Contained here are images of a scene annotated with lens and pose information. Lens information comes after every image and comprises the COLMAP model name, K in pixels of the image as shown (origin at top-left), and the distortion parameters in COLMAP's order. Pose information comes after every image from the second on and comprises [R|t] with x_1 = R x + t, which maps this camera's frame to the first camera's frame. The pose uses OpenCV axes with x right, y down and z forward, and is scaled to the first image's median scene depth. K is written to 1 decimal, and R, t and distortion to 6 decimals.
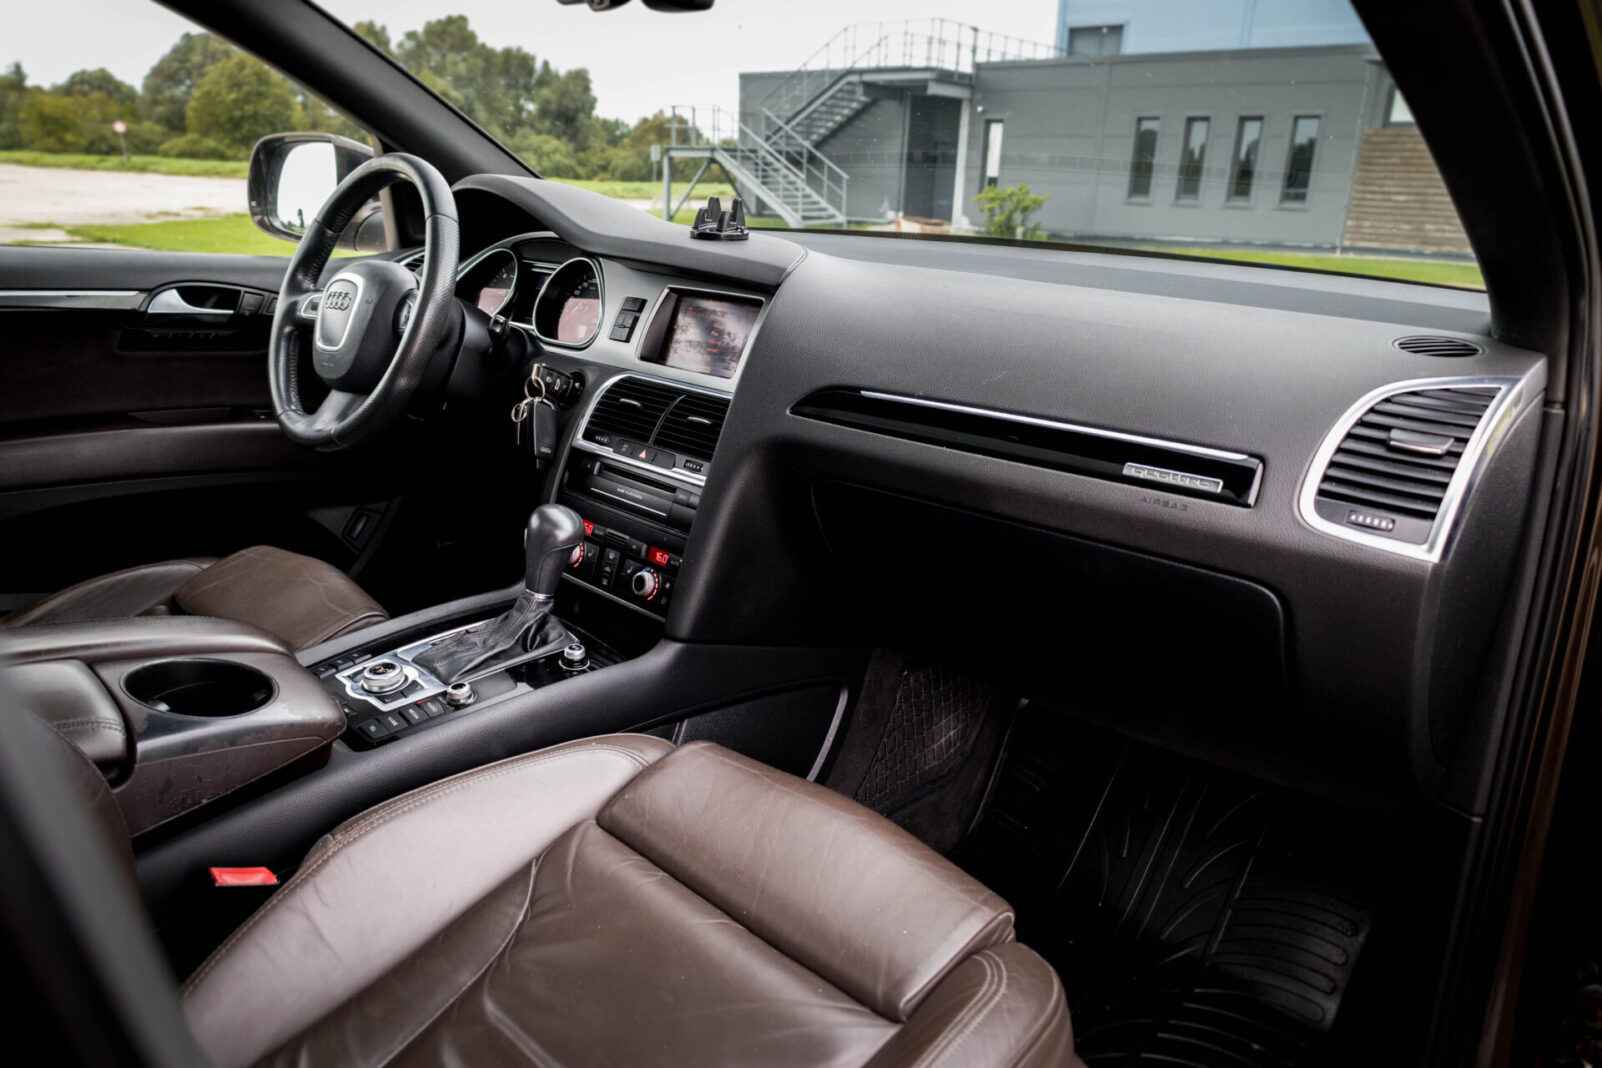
lens RADIAL K [[1045.2, 0, 800.5], [0, 1045.2, 568.7], [0, 0, 1]] dist [0.008788, 0.005935]
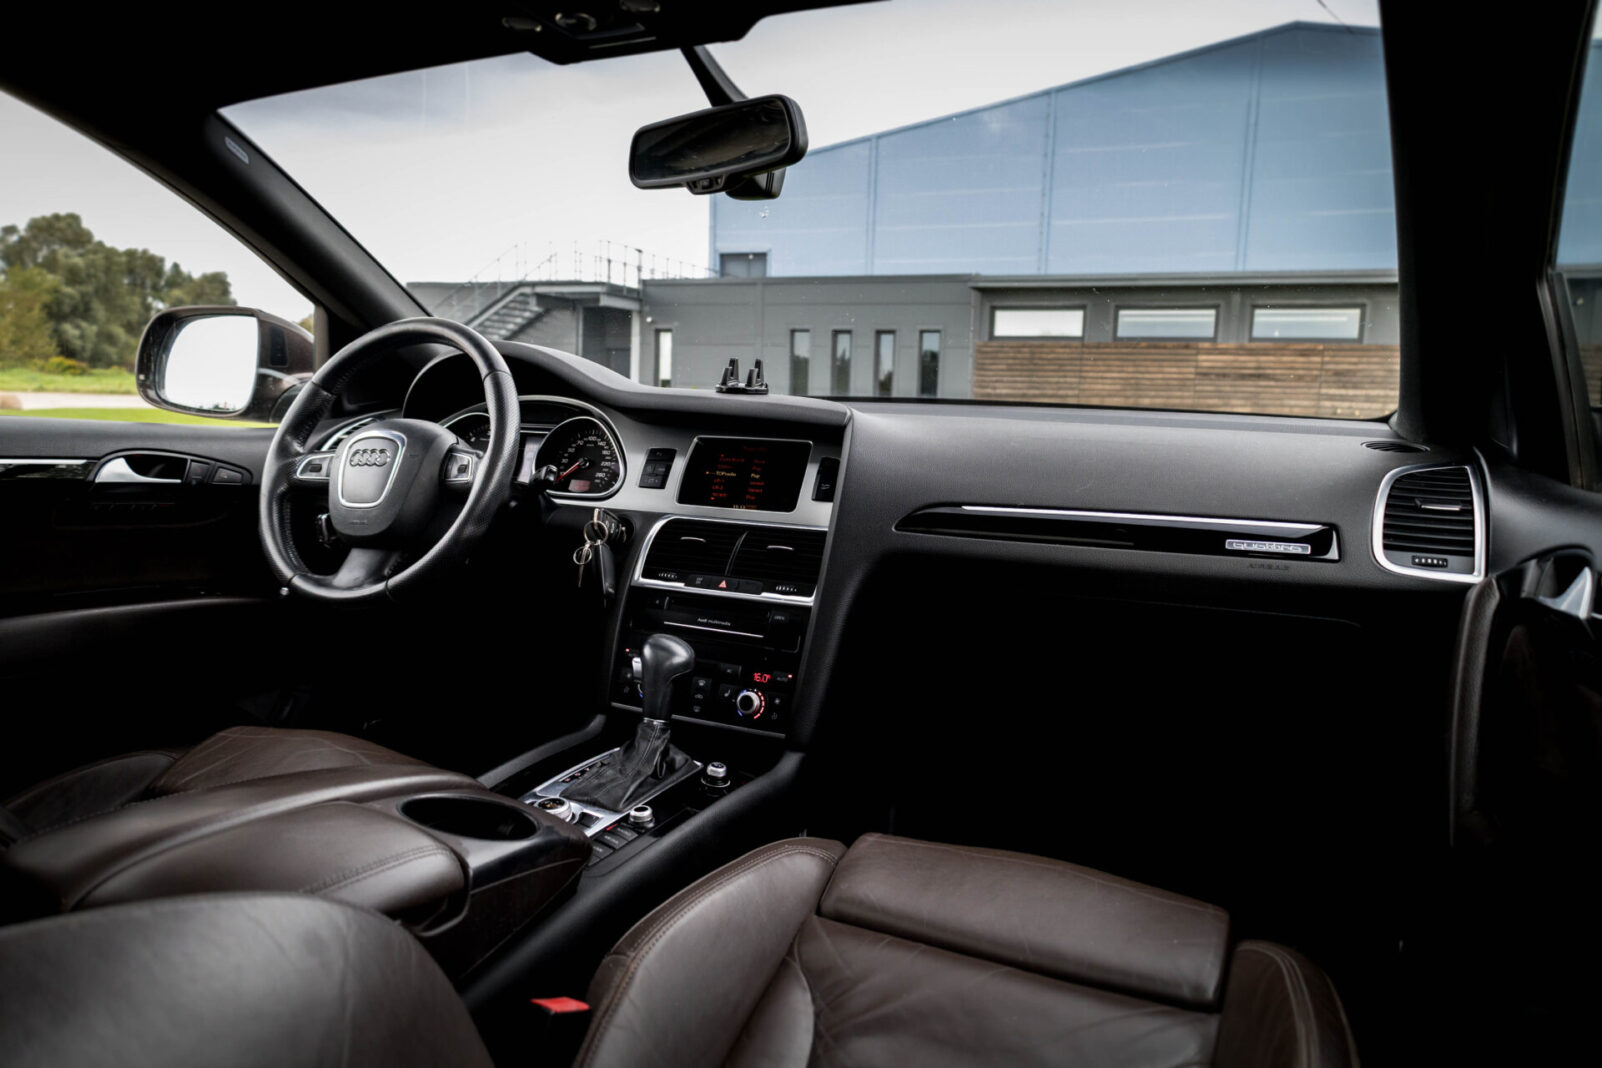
lens RADIAL K [[1045.2, 0, 800.5], [0, 1045.2, 568.7], [0, 0, 1]] dist [0.008788, 0.005935]
pose [[0.948817, -0.058228, 0.310413, -0.310580], [0.113648, 0.979966, -0.163556, 0.044080], [-0.294670, 0.190462, 0.936426, -0.013042]]
